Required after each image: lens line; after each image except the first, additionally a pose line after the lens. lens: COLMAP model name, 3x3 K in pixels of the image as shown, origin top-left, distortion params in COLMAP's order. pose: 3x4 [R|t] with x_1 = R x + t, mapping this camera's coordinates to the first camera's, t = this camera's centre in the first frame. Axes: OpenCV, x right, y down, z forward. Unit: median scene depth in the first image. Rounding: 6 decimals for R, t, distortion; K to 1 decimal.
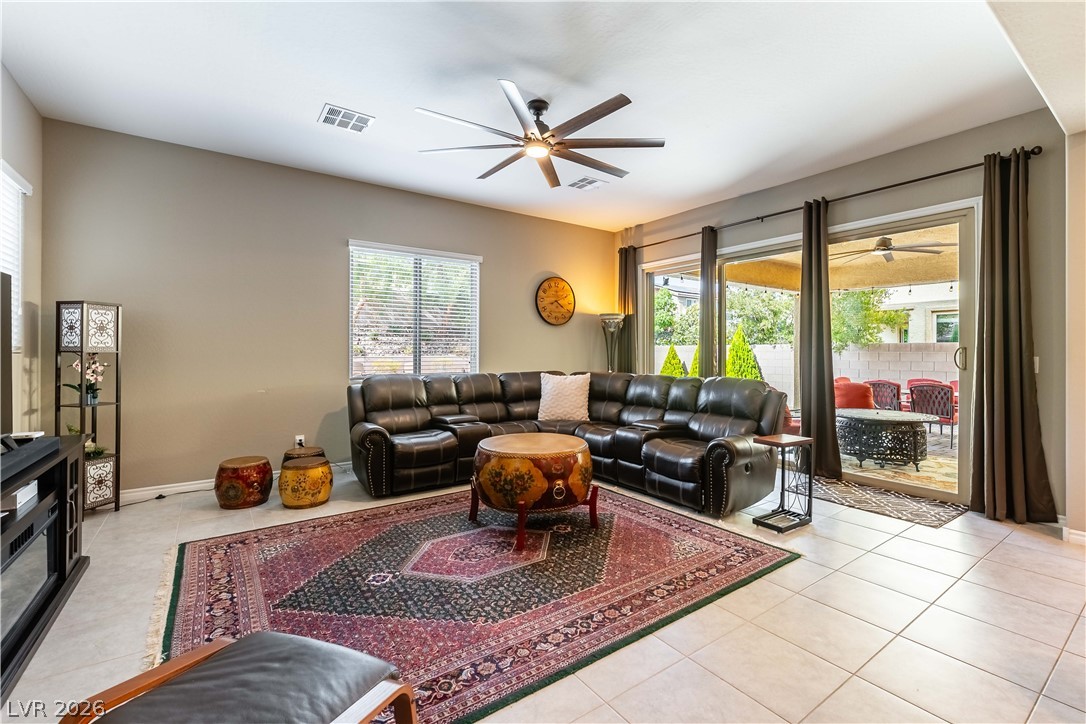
lens RADIAL K [[472.9, 0, 552.7], [0, 472.9, 348.7], [0, 0, 1]] dist [-0.000819, 0.000748]
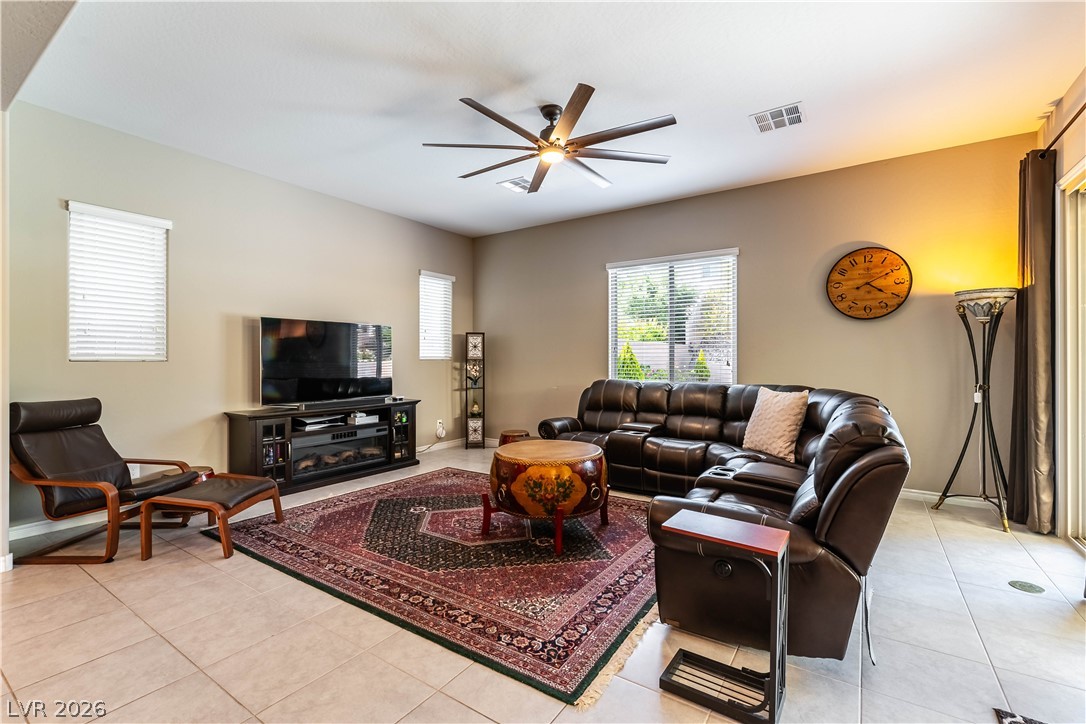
lens RADIAL K [[472.9, 0, 550.9], [0, 472.9, 357.1], [0, 0, 1]] dist [-0.000819, 0.000748]
pose [[0.356374, -0.005596, -0.934326, 1.007781], [0.007989, 0.999964, -0.002942, 0.005719], [0.934309, -0.006416, 0.356406, 0.723914]]
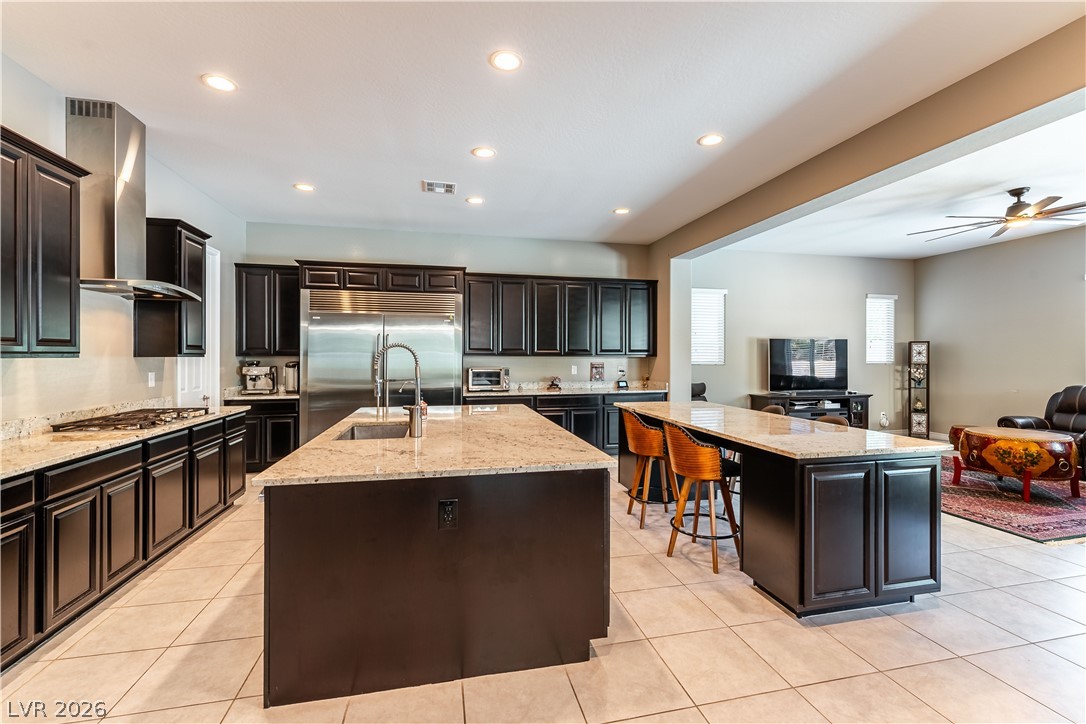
lens RADIAL K [[472.9, 0, 545.4], [0, 472.9, 354.6], [0, 0, 1]] dist [-0.000819, 0.000748]
pose [[-0.379487, -0.003784, -0.925189, 2.002688], [0.004477, 0.999972, -0.005926, -0.036471], [0.925186, -0.006390, -0.379459, 0.271415]]
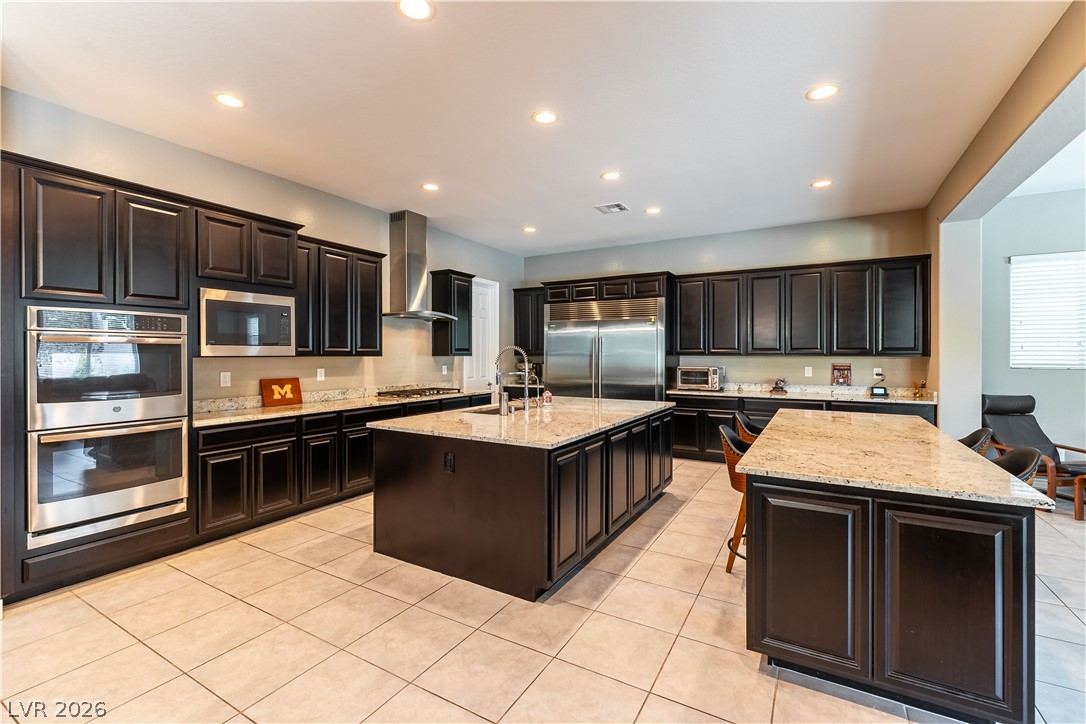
lens RADIAL K [[472.9, 0, 546.0], [0, 472.9, 355.2], [0, 0, 1]] dist [-0.000819, 0.000748]
pose [[-0.911167, -0.001865, -0.412032, 1.658739], [0.000752, 0.999981, -0.006189, -0.032776], [0.412036, -0.005949, -0.911148, 0.870762]]
